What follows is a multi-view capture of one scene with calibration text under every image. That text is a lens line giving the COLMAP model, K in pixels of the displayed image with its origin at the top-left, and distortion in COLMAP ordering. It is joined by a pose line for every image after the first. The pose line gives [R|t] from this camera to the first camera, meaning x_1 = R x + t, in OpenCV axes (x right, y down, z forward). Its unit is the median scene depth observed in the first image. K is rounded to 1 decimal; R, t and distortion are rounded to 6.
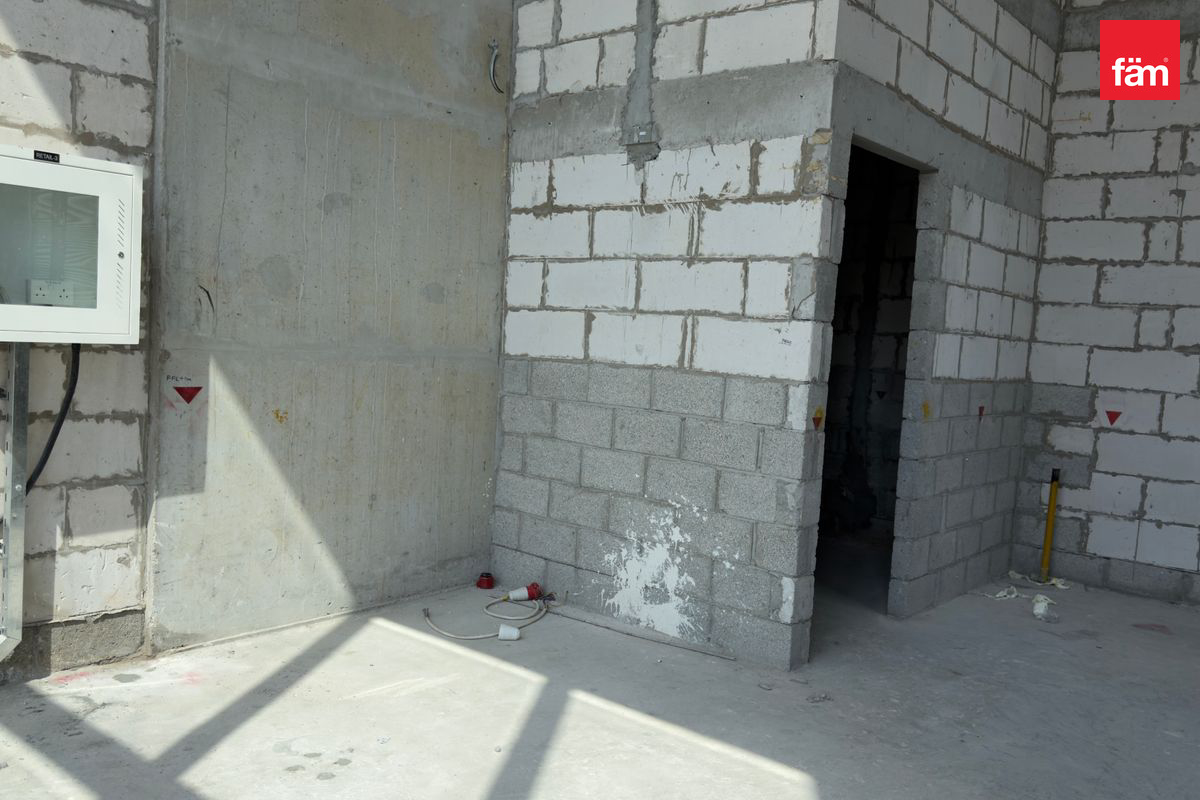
lens RADIAL K [[980.6, 0, 592.0], [0, 980.6, 399.7], [0, 0, 1]] dist [0.014833, -0.043983]
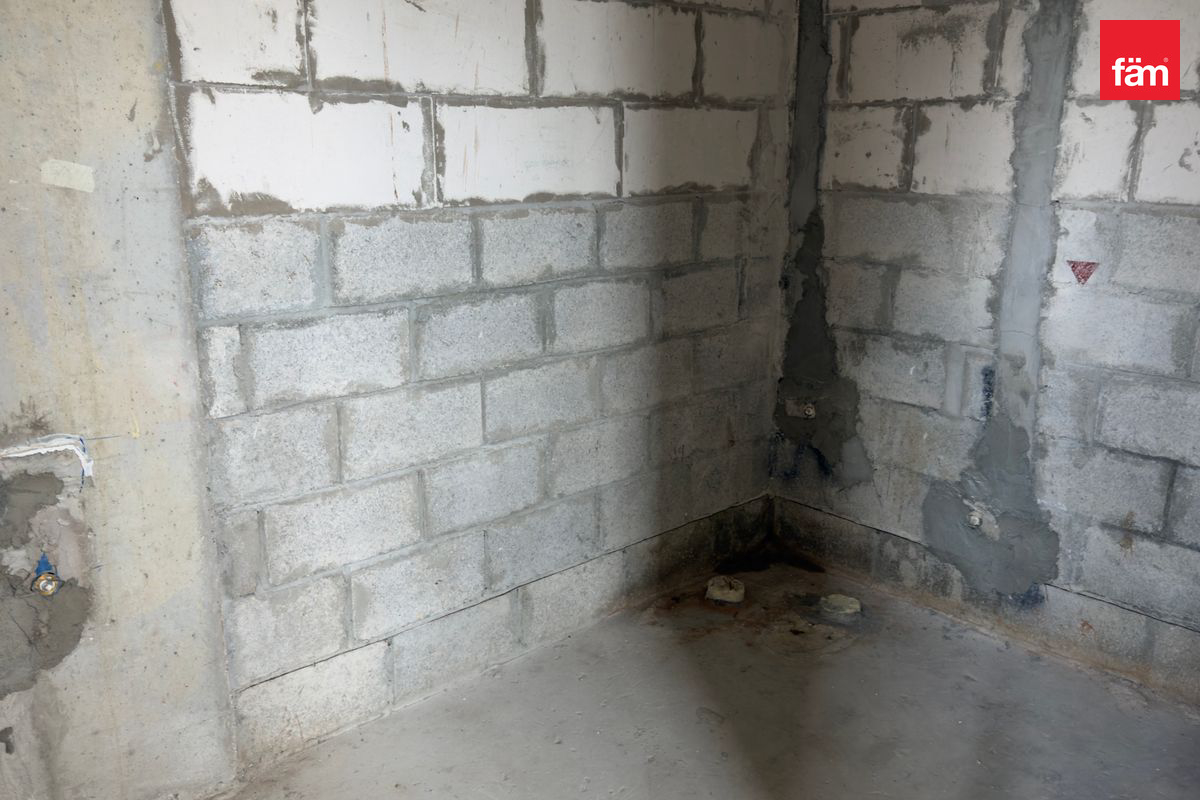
lens RADIAL K [[980.6, 0, 603.3], [0, 980.6, 401.9], [0, 0, 1]] dist [0.014833, -0.043983]
pose [[0.991003, -0.018139, -0.132604, 0.162009], [0.039282, 0.986558, 0.158617, -0.021624], [0.127944, -0.162399, 0.978395, 0.600673]]
